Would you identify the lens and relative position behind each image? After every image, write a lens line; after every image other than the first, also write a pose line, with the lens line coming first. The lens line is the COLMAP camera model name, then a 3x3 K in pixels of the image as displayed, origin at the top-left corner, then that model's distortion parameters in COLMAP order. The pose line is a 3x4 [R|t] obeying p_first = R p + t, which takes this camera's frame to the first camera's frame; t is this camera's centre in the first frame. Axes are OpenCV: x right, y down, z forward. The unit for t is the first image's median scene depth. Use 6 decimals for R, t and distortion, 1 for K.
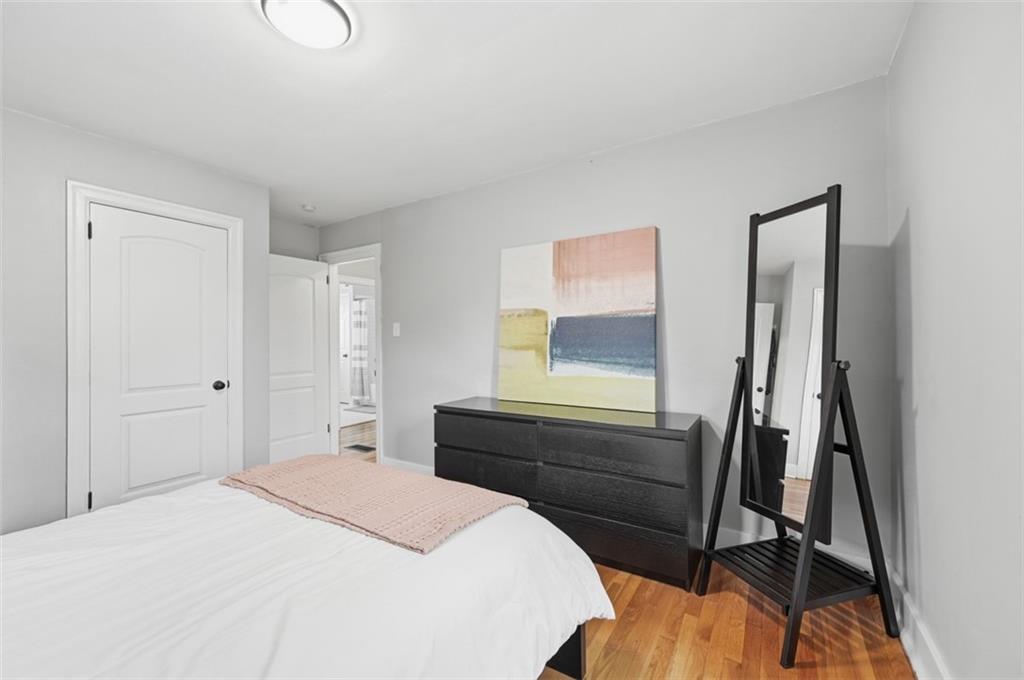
lens RADIAL K [[397.3, 0, 513.6], [0, 397.3, 339.9], [0, 0, 1]] dist [-0.000423, -0.000007]
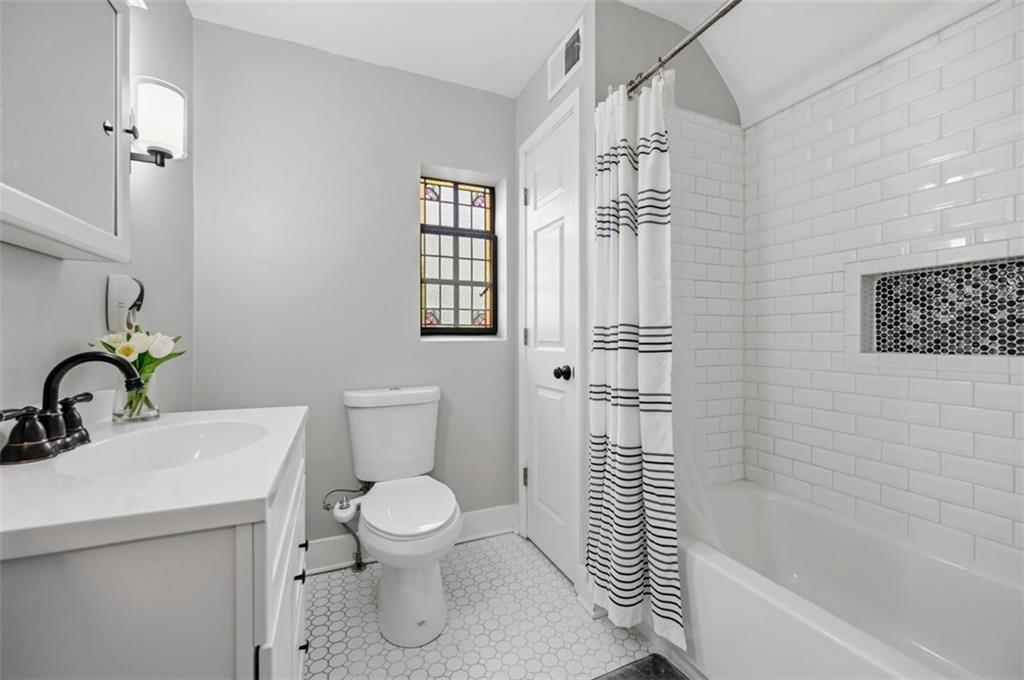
lens RADIAL K [[397.3, 0, 508.4], [0, 397.3, 339.3], [0, 0, 1]] dist [-0.000423, -0.000007]
pose [[0.826942, 0.001612, -0.562285, -0.327693], [-0.000675, 0.999998, 0.001873, 0.019607], [0.562287, -0.001169, 0.826941, 0.810974]]
